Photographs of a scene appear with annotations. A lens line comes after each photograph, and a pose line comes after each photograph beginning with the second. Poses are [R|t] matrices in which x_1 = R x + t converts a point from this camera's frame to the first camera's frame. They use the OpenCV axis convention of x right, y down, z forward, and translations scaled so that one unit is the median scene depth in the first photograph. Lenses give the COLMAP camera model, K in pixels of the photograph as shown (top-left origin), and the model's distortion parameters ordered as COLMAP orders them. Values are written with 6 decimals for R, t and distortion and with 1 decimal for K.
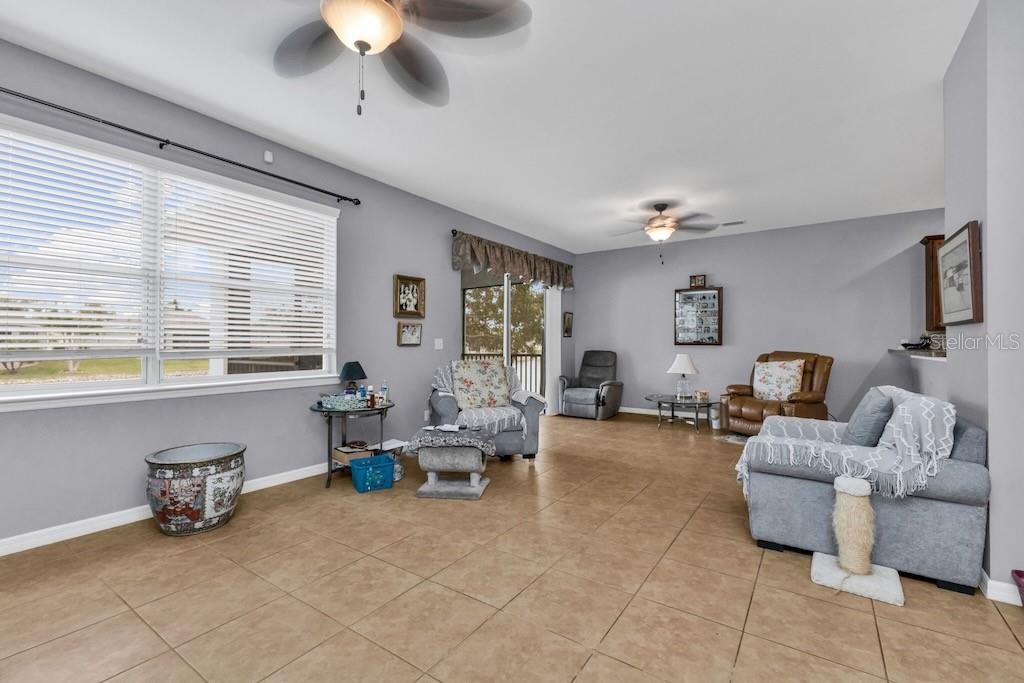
lens RADIAL K [[447.6, 0, 513.8], [0, 447.6, 337.1], [0, 0, 1]] dist [0.008465, 0.000368]
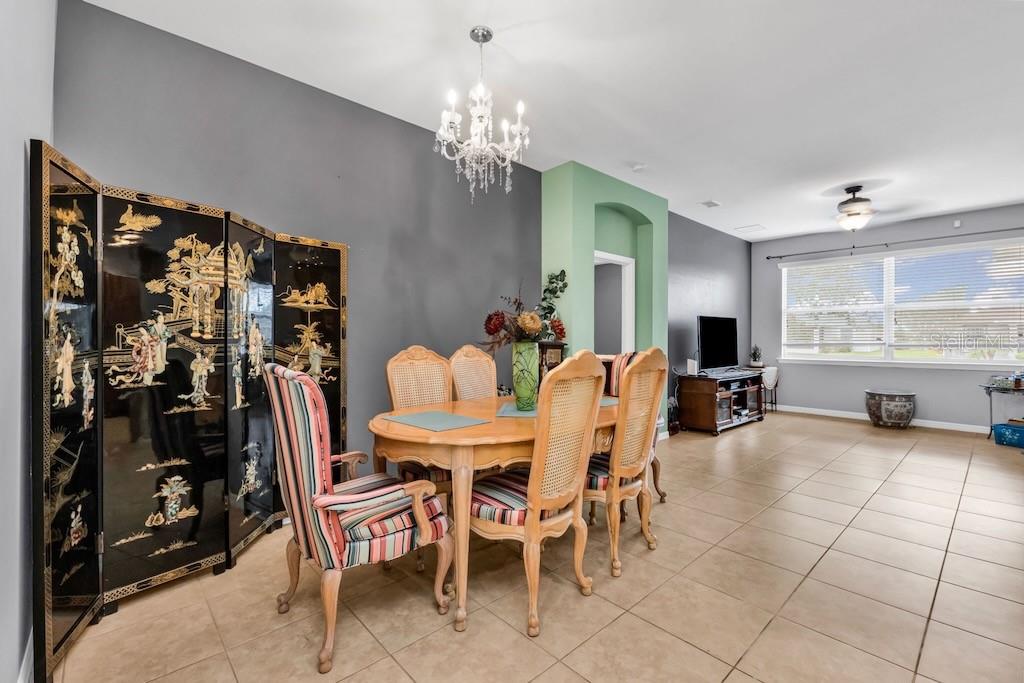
lens RADIAL K [[447.6, 0, 513.8], [0, 447.6, 337.1], [0, 0, 1]] dist [0.008465, 0.000368]
pose [[-0.228736, -0.005426, -0.973473, 0.877024], [0.010849, 0.999908, -0.008123, -0.001946], [0.973428, -0.012419, -0.228656, -0.113783]]
